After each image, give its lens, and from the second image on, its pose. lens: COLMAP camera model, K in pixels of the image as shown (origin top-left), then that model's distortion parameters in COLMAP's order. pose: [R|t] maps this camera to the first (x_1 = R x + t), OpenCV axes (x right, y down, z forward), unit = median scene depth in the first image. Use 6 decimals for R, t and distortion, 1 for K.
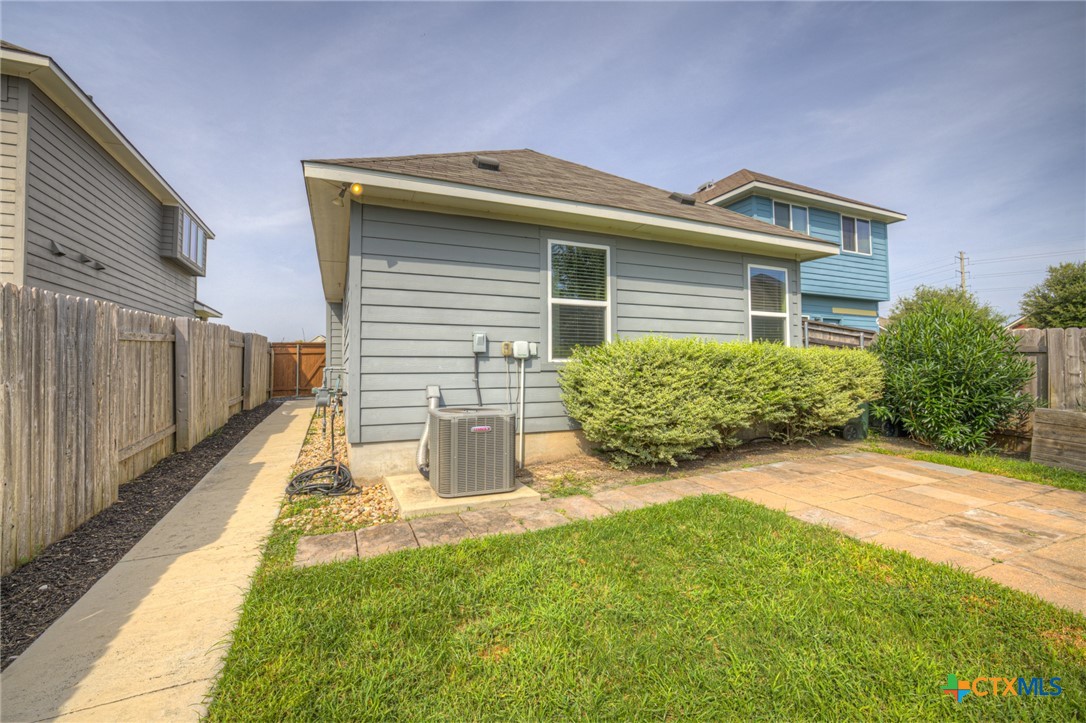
lens RADIAL K [[454.2, 0, 543.0], [0, 454.2, 361.5], [0, 0, 1]] dist [-0.047867, 0.019190]
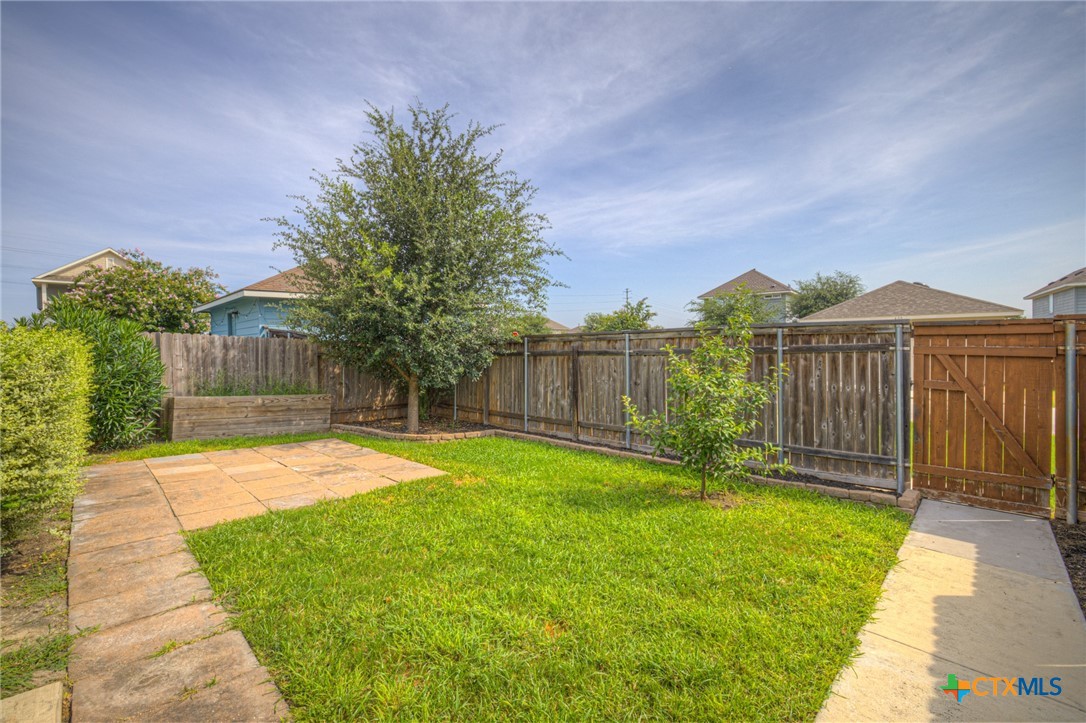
lens RADIAL K [[454.2, 0, 543.0], [0, 454.2, 361.5], [0, 0, 1]] dist [-0.047867, 0.019190]
pose [[-0.372813, -0.015439, 0.927778, -0.592583], [-0.000682, 0.999866, 0.016365, -0.021096], [-0.927906, 0.005469, -0.372774, 0.750424]]
